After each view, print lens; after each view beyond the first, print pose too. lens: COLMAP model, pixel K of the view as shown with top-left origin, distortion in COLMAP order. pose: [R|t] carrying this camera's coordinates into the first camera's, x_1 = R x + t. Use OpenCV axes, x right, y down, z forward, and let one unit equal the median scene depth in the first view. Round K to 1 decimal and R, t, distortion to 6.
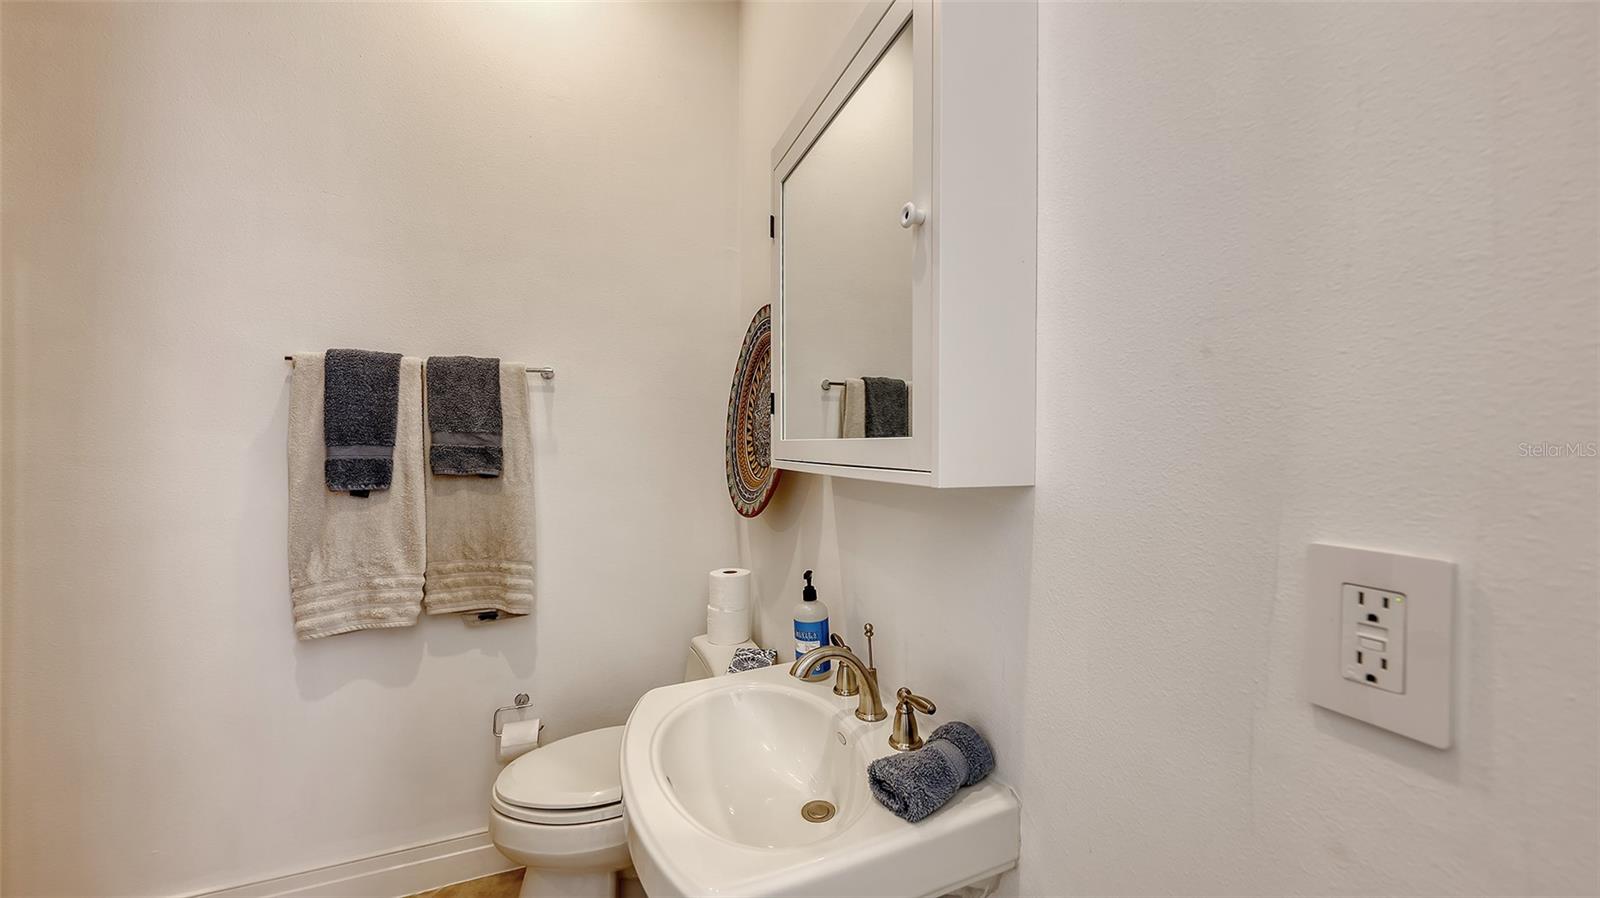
lens RADIAL K [[551.8, 0, 797.2], [0, 551.8, 452.0], [0, 0, 1]] dist [0.002752, -0.001508]
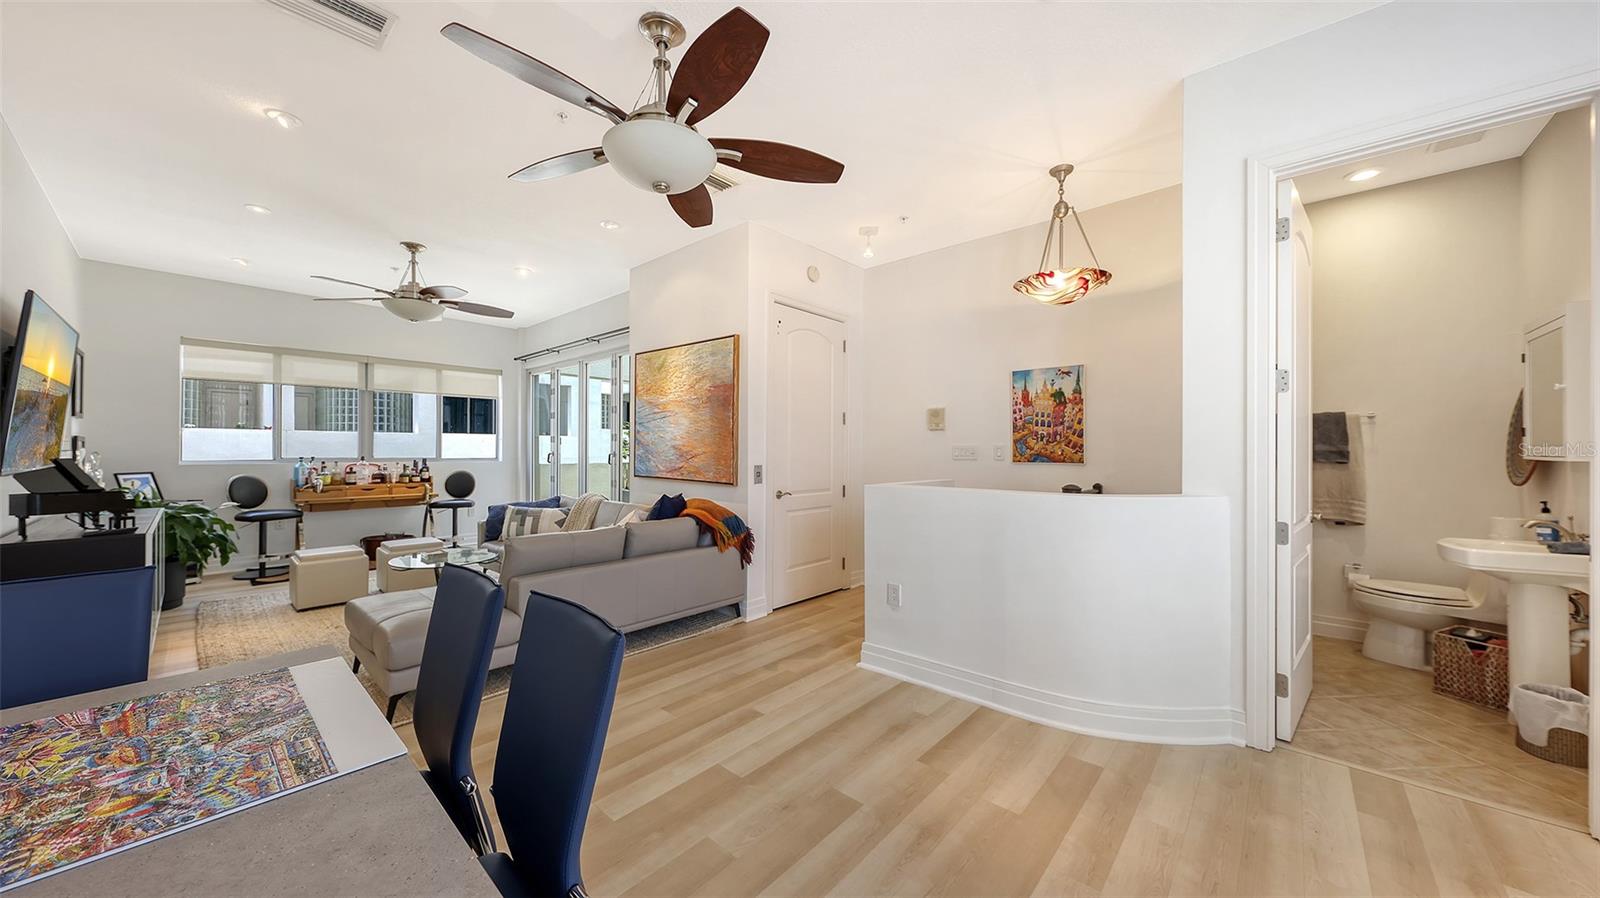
lens RADIAL K [[551.8, 0, 805.5], [0, 551.8, 443.3], [0, 0, 1]] dist [0.002752, -0.001508]
pose [[0.465082, -0.012365, -0.885182, 0.472547], [-0.007350, 0.999814, -0.017828, 0.020078], [0.885237, 0.014798, 0.464904, -2.160687]]
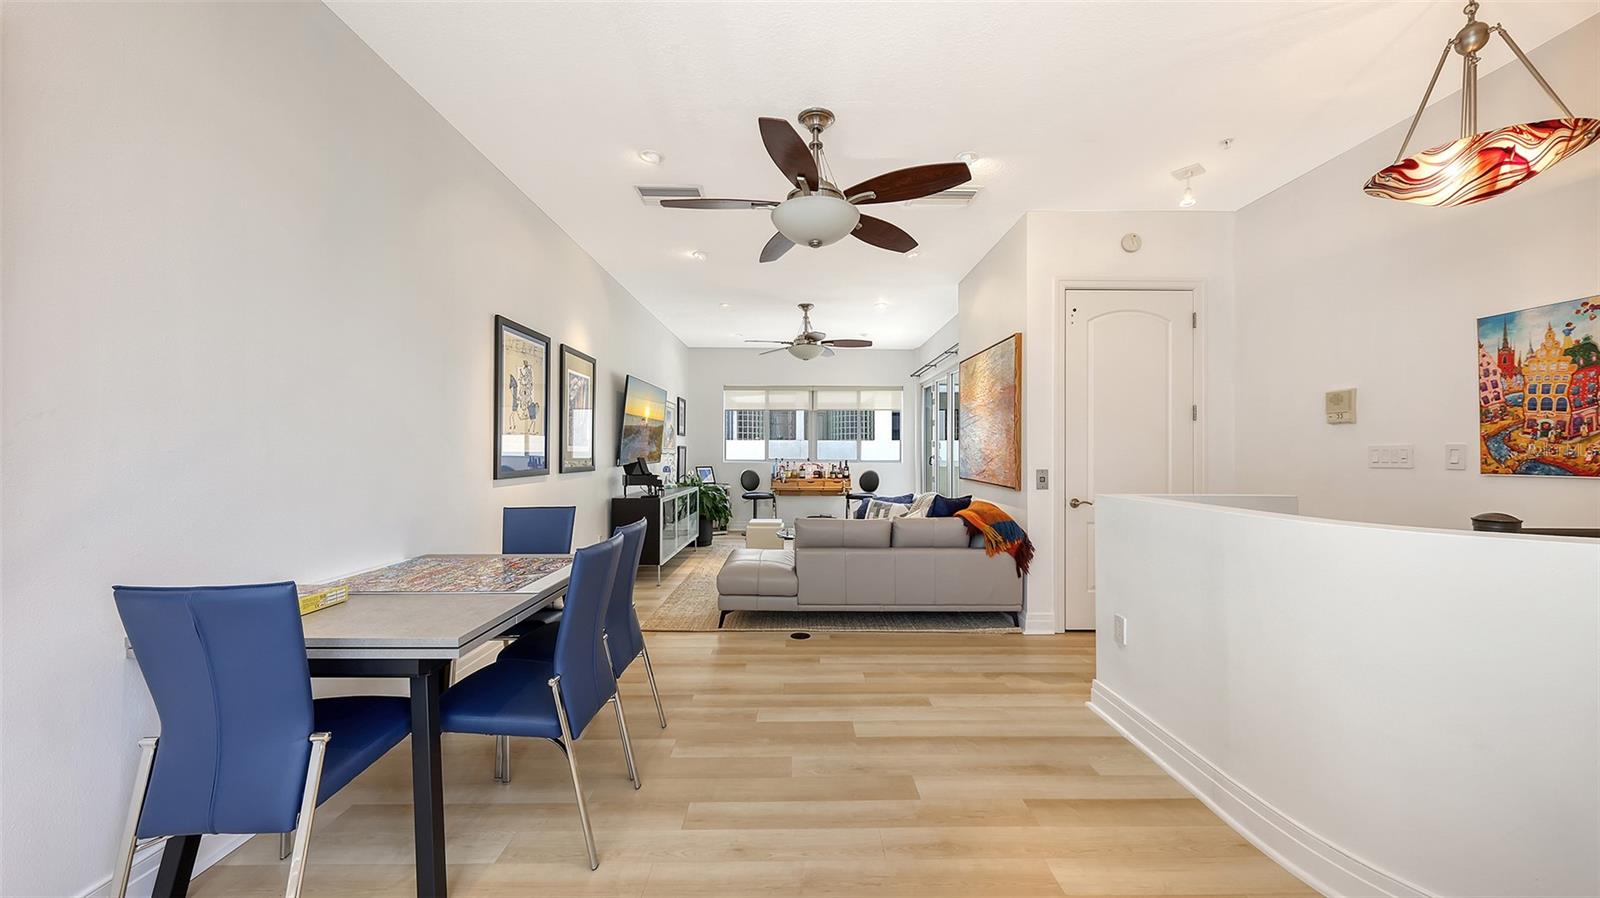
lens RADIAL K [[551.8, 0, 794.4], [0, 551.8, 441.9], [0, 0, 1]] dist [0.002752, -0.001508]
pose [[-0.349234, -0.022185, -0.936773, 0.735132], [-0.009119, 0.999753, -0.020277, 0.016723], [0.936991, 0.001462, -0.349350, -1.271013]]
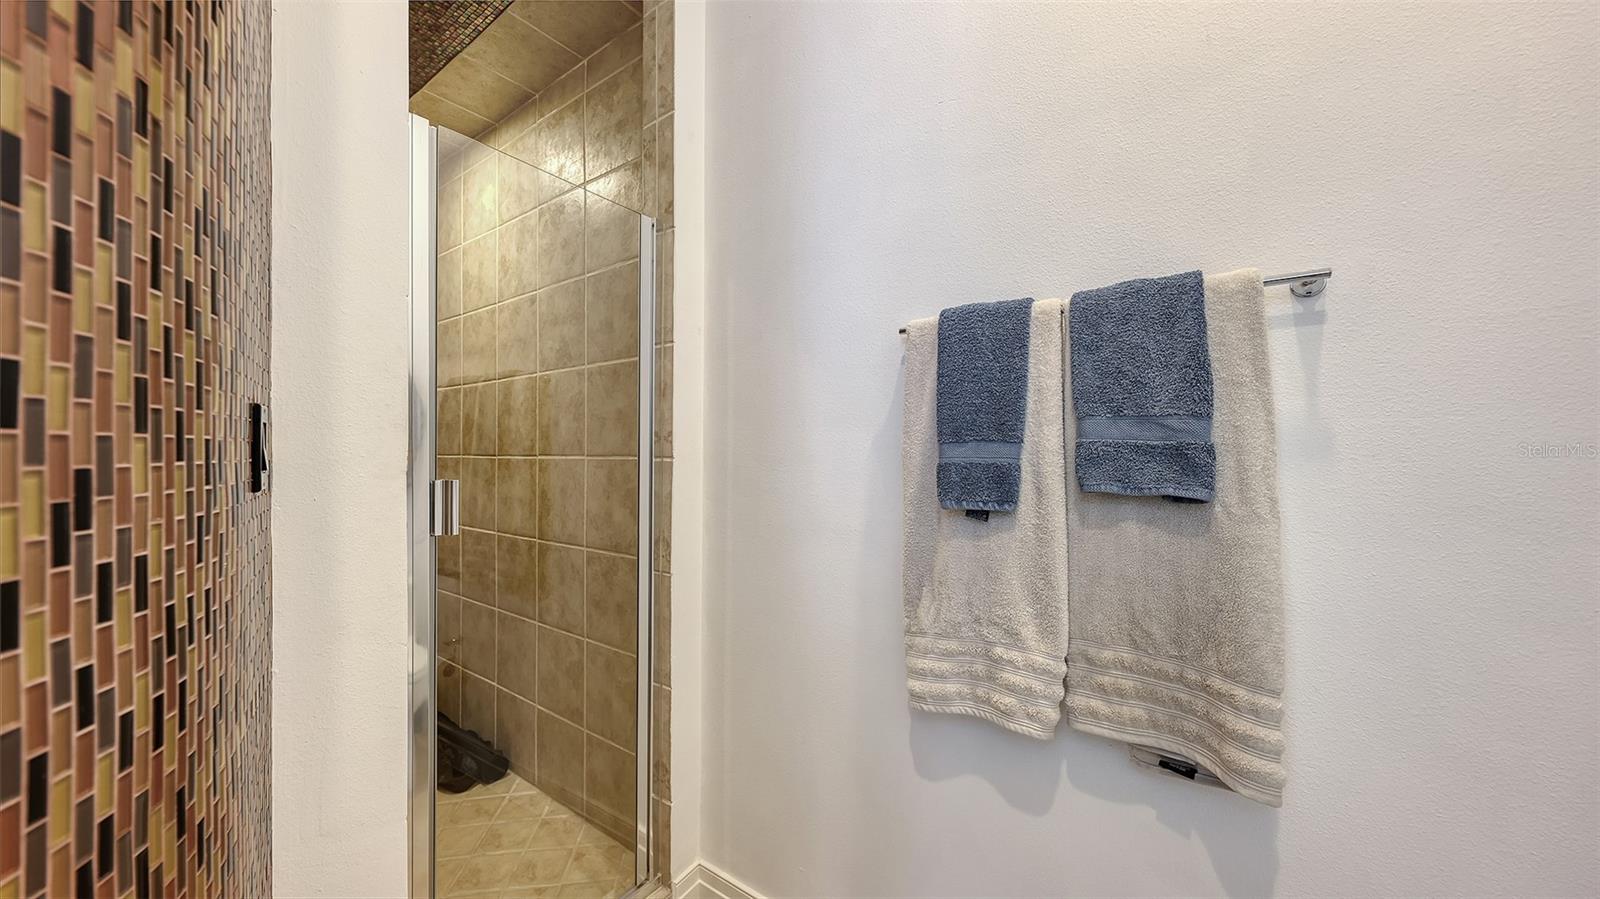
lens RADIAL K [[551.8, 0, 807.5], [0, 551.8, 451.2], [0, 0, 1]] dist [0.002752, -0.001508]
pose [[0.560191, -0.003578, -0.828356, -0.337816], [-0.006404, 0.999942, -0.008650, 0.005367], [0.828339, 0.010150, 0.560136, 0.435271]]
